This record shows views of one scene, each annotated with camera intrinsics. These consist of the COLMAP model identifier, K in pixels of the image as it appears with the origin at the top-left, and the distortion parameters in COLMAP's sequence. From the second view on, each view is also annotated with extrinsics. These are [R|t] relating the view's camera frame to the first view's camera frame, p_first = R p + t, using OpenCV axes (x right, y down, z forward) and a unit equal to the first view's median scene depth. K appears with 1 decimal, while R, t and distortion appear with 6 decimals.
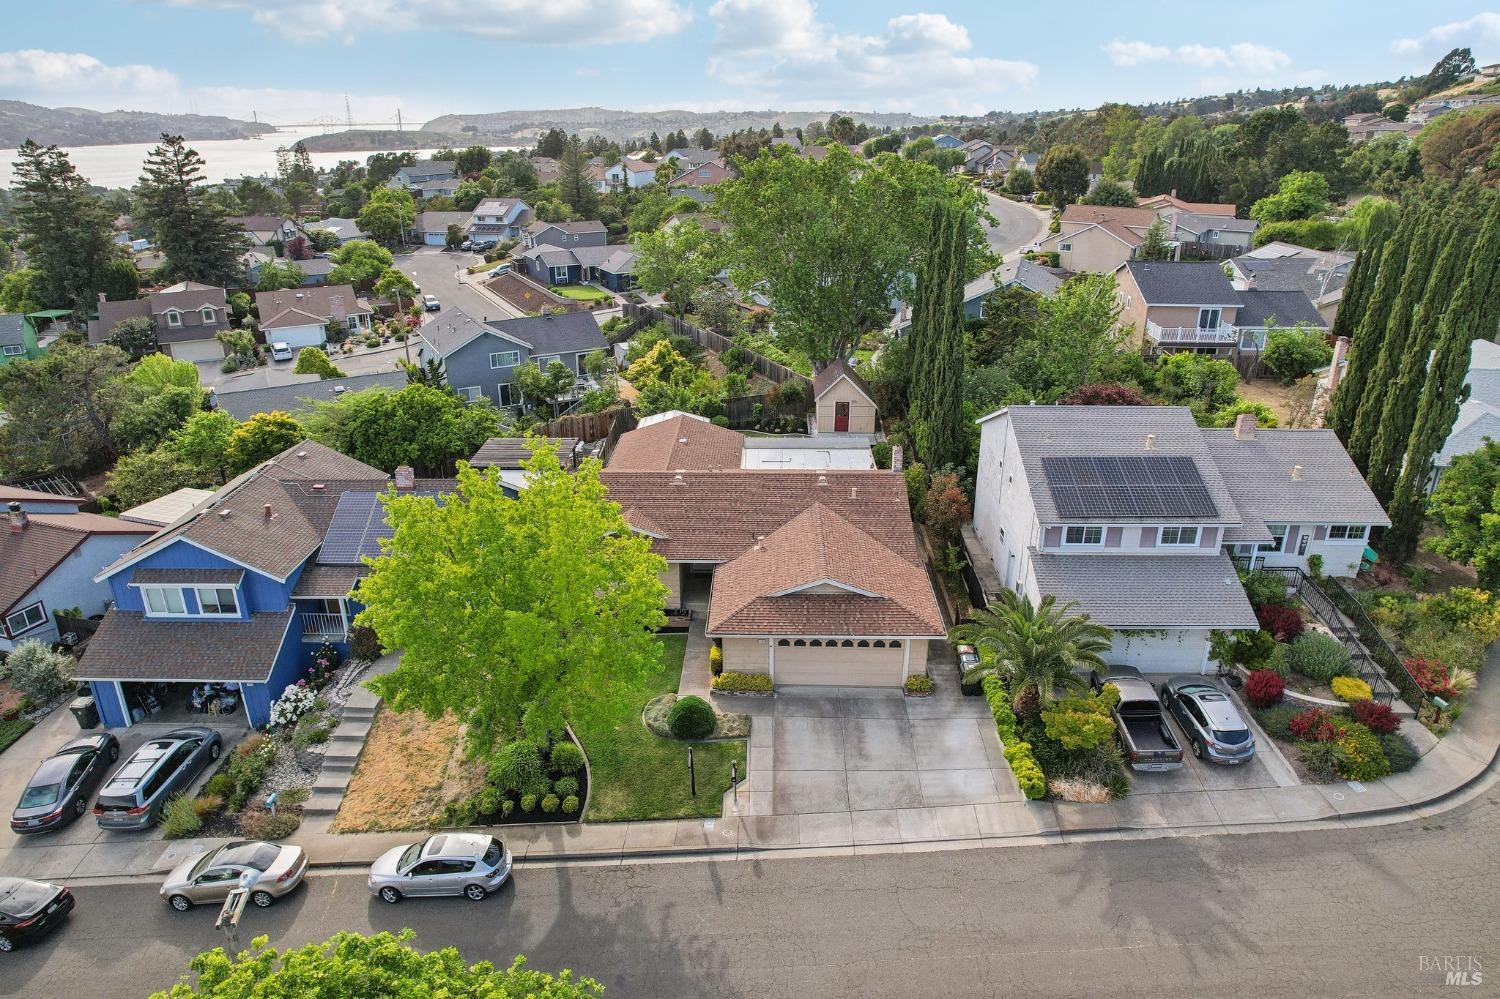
lens RADIAL K [[978.7, 0, 745.8], [0, 978.7, 495.7], [0, 0, 1]] dist [-0.078265, 0.072703]
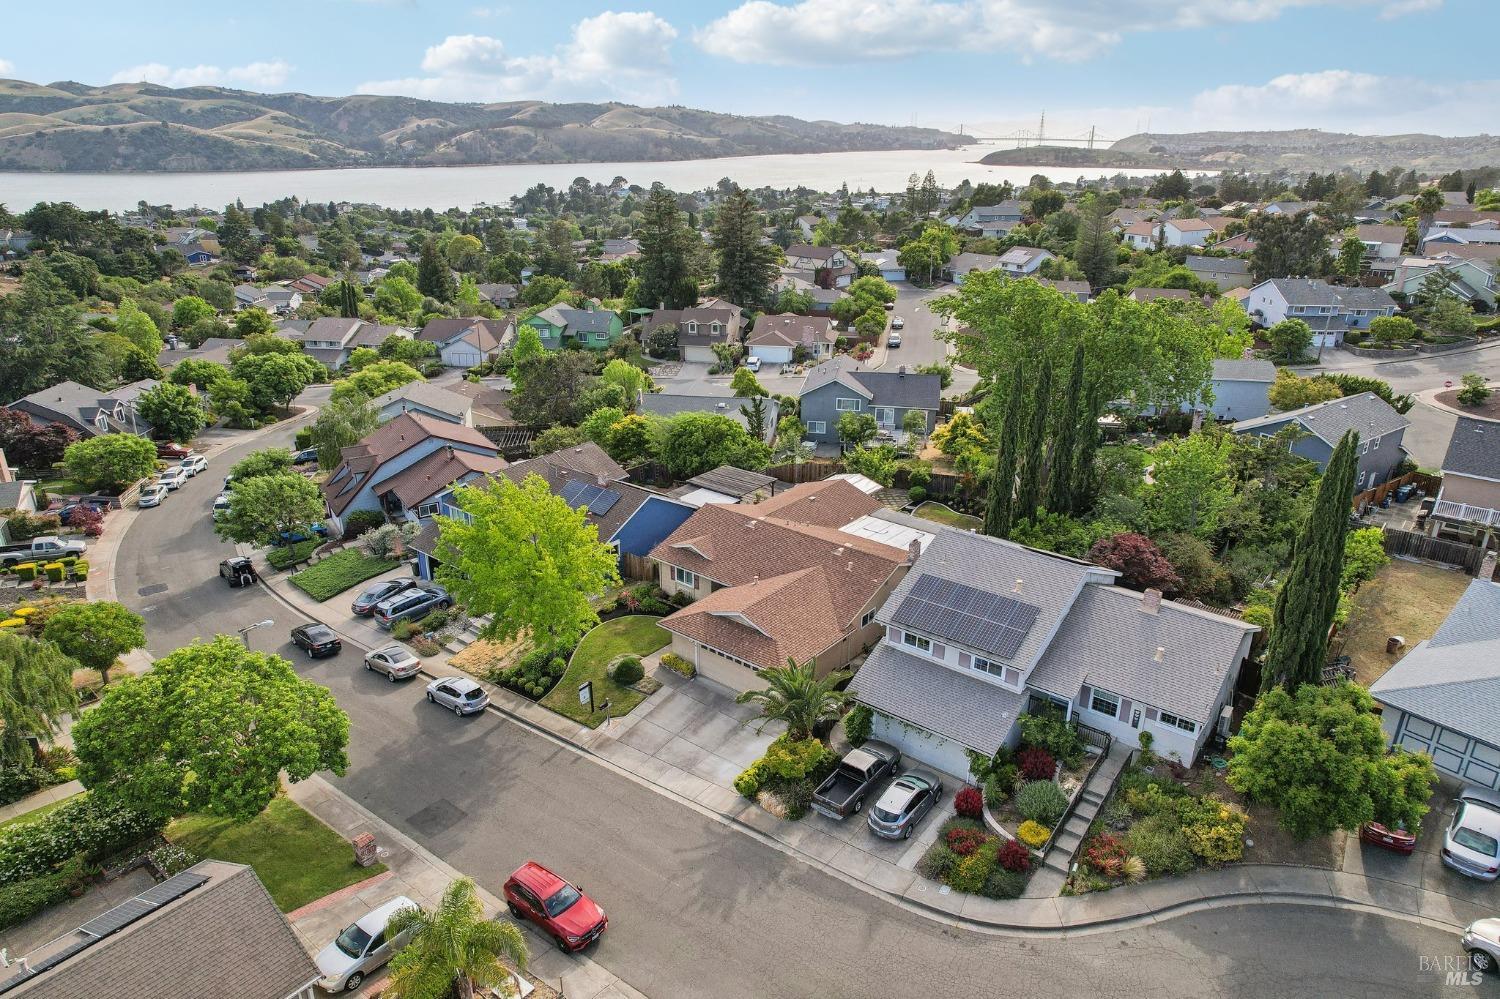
lens RADIAL K [[978.7, 0, 740.1], [0, 978.7, 506.6], [0, 0, 1]] dist [-0.078265, 0.072703]
pose [[0.786001, 0.230797, -0.573528, 0.858953], [-0.231852, 0.970037, 0.072614, -0.165900], [0.573103, 0.075899, 0.815961, -0.157142]]
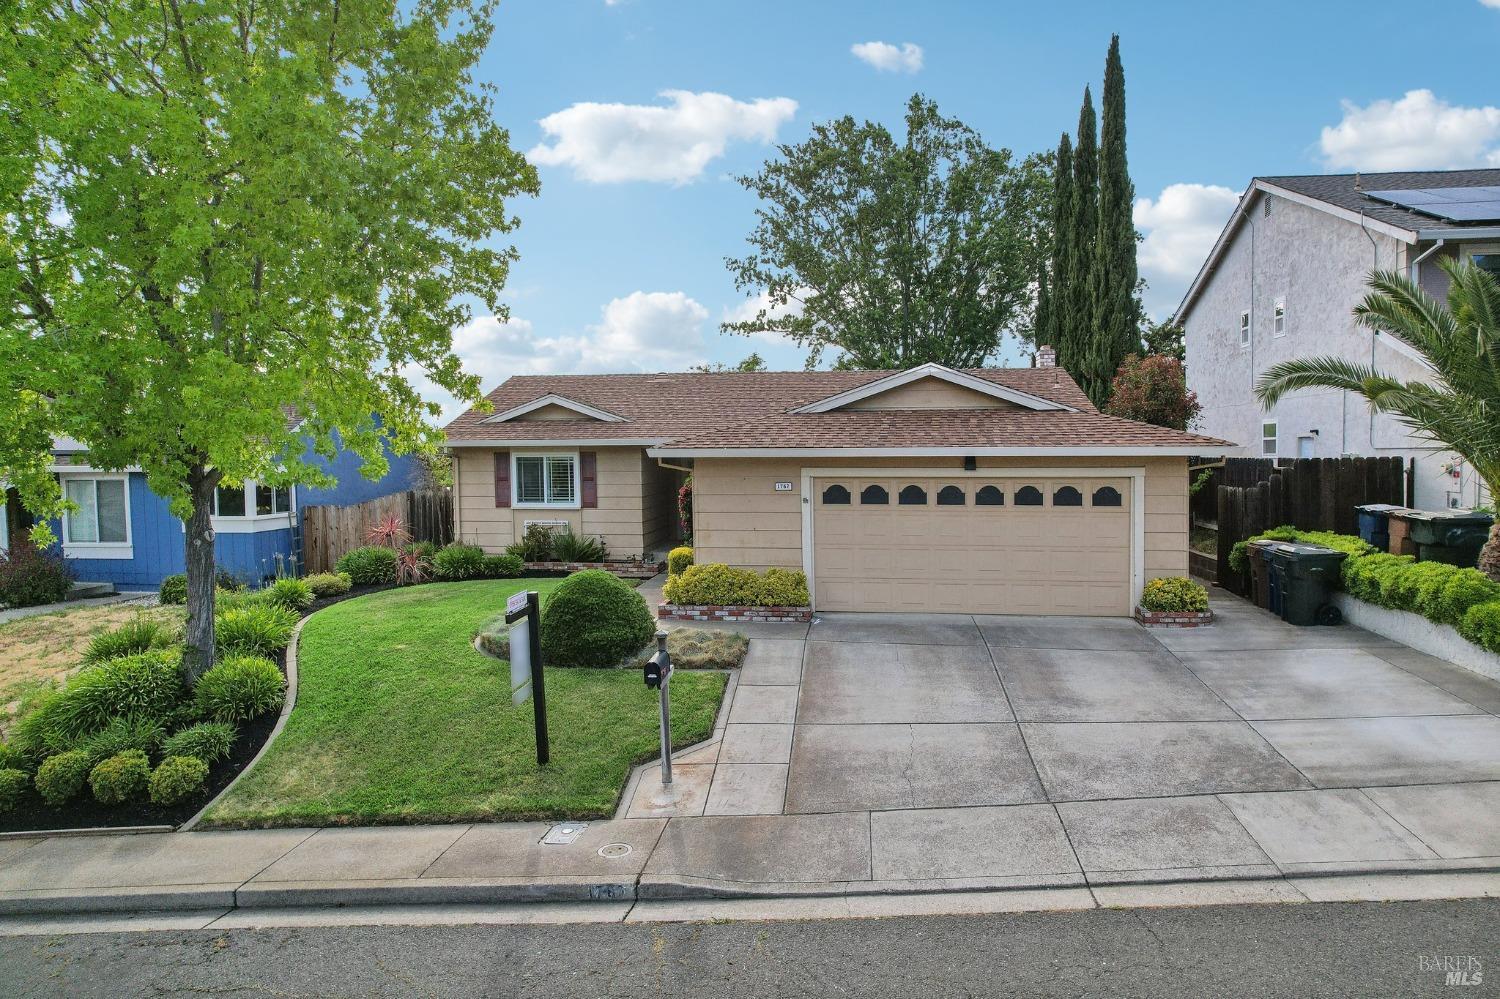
lens RADIAL K [[978.7, 0, 741.5], [0, 978.7, 473.0], [0, 0, 1]] dist [-0.078265, 0.072703]
pose [[0.995599, 0.000492, -0.093716, 0.037554], [-0.033410, 0.936147, -0.350018, 0.292037], [0.087560, 0.351609, 0.932043, 0.599126]]
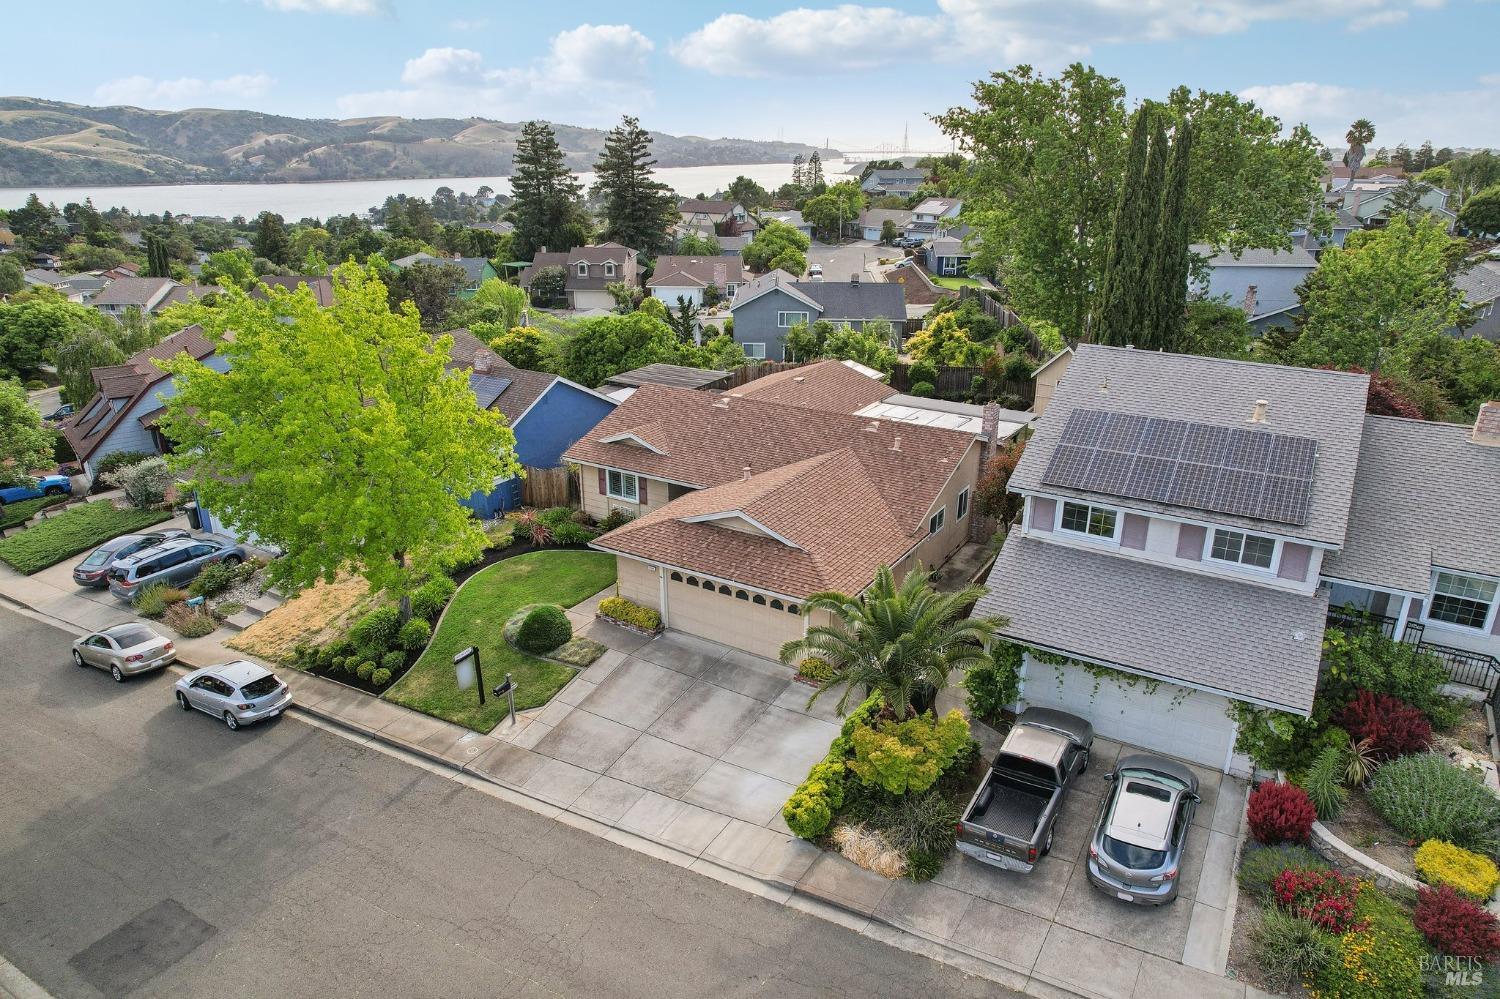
lens RADIAL K [[978.7, 0, 748.5], [0, 978.7, 502.3], [0, 0, 1]] dist [-0.078265, 0.072703]
pose [[0.863264, 0.180170, -0.471502, 0.468317], [-0.192498, 0.981041, 0.022434, 0.059555], [0.466605, 0.071396, 0.881580, 0.300800]]
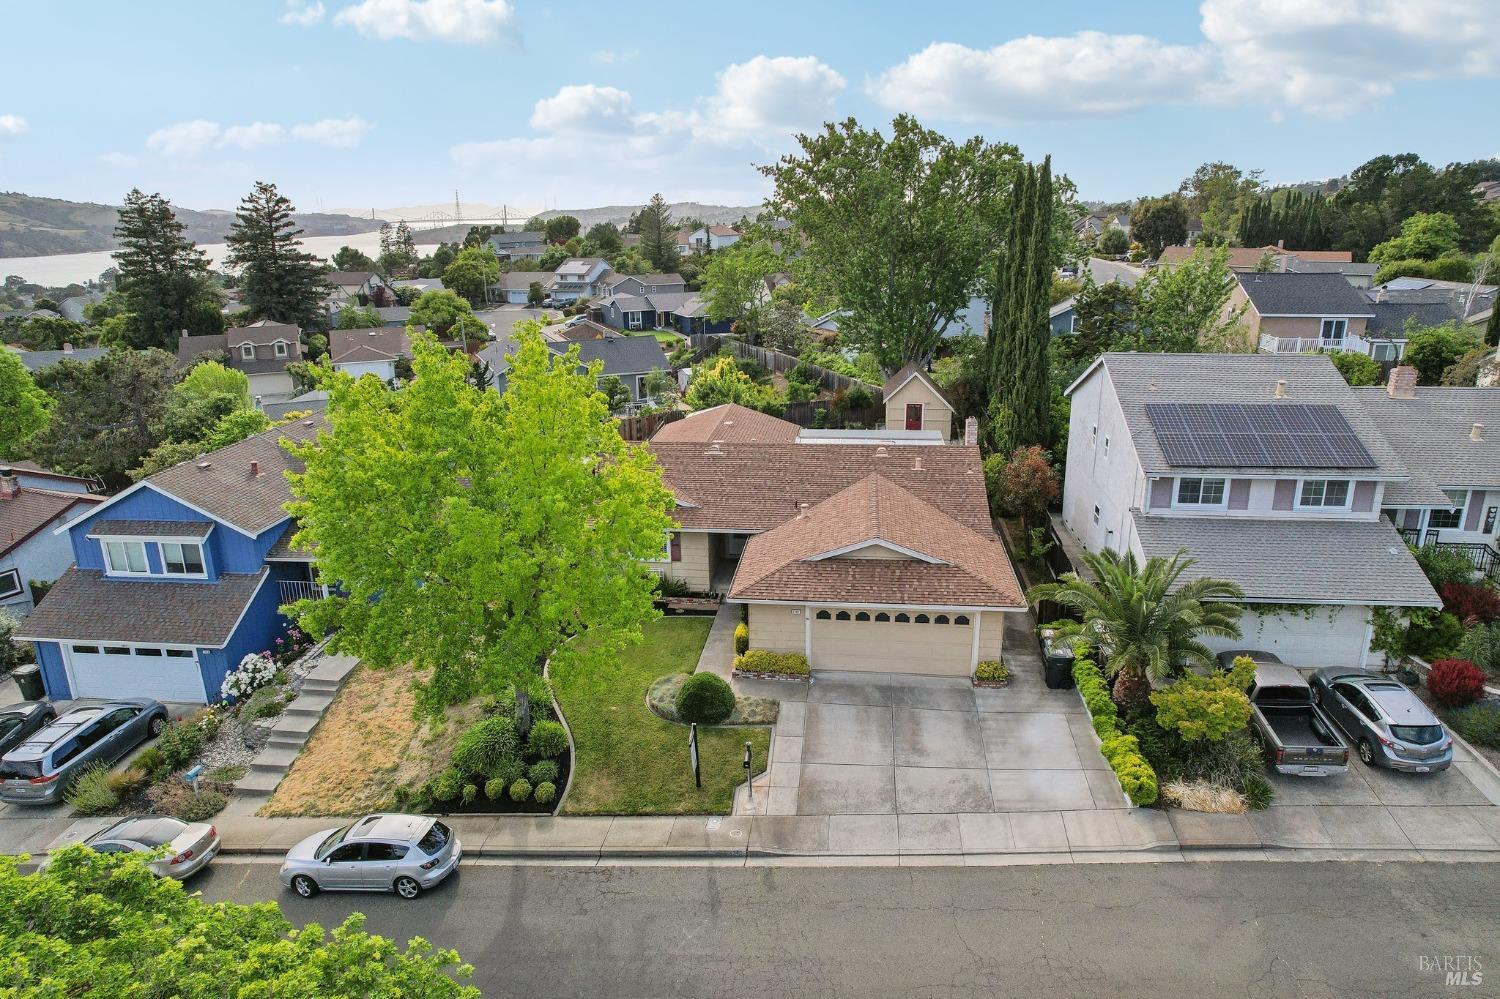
lens RADIAL K [[978.7, 0, 746.6], [0, 978.7, 498.9], [0, 0, 1]] dist [-0.078265, 0.072703]
pose [[0.995871, 0.017198, -0.089136, 0.046137], [-0.025032, 0.995847, -0.087529, 0.127346], [0.087260, 0.089398, 0.992166, 0.177539]]
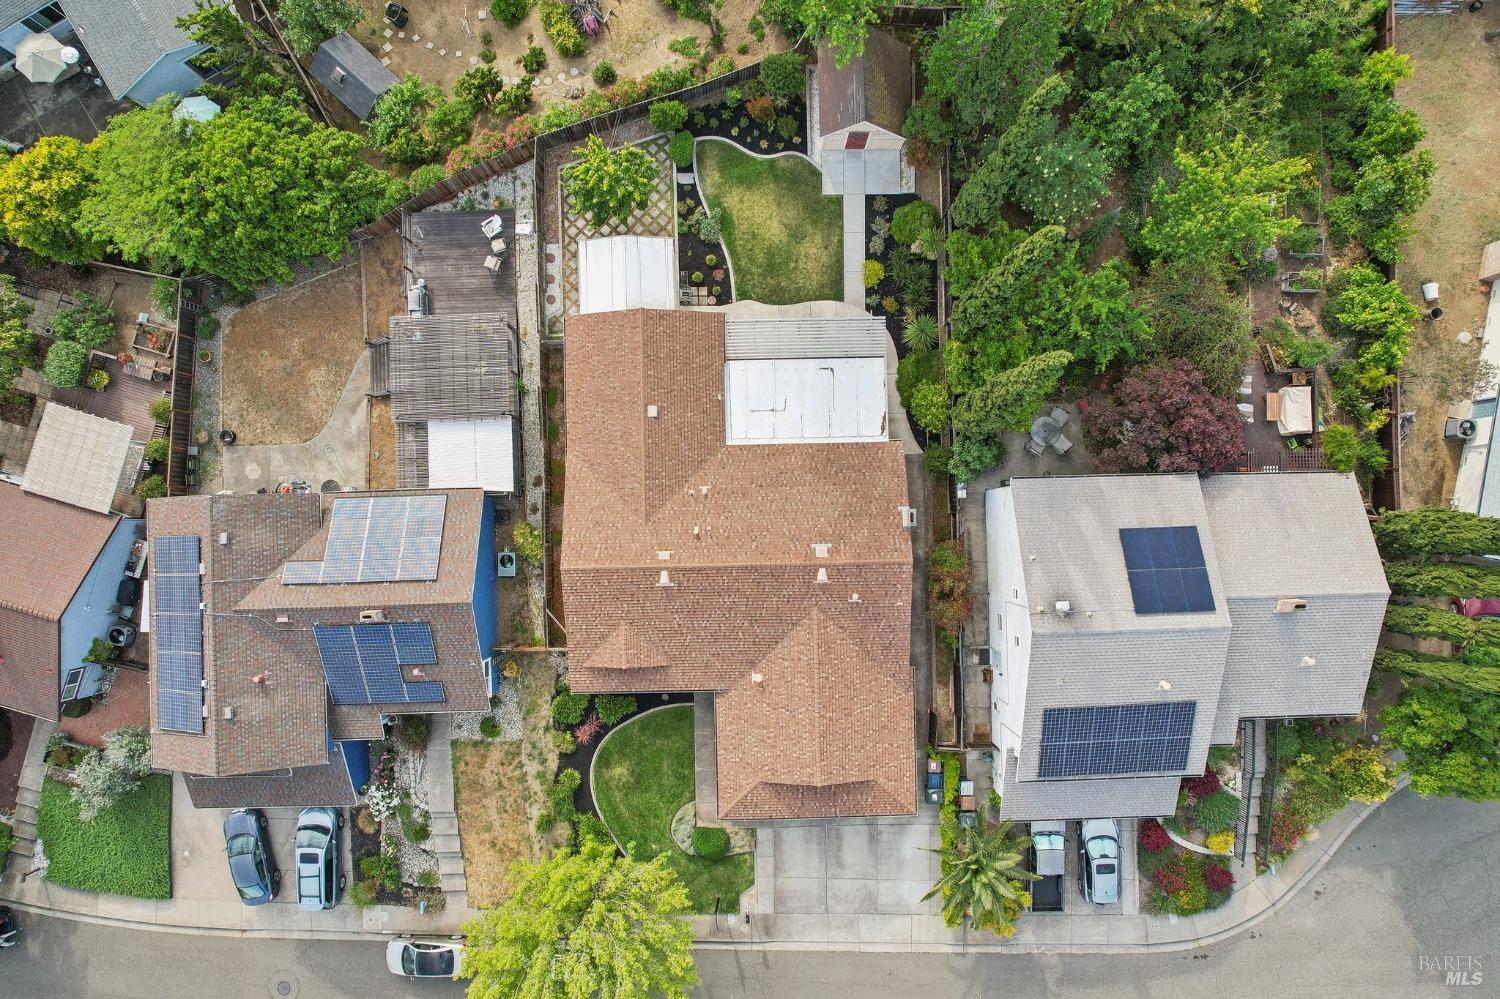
lens RADIAL K [[978.7, 0, 747.9], [0, 978.7, 506.1], [0, 0, 1]] dist [-0.078265, 0.072703]
pose [[0.998922, -0.046421, 0.000375, 0.013697], [0.017801, 0.390489, 0.920435, -1.093774], [-0.042874, -0.919436, 0.390894, 0.867135]]
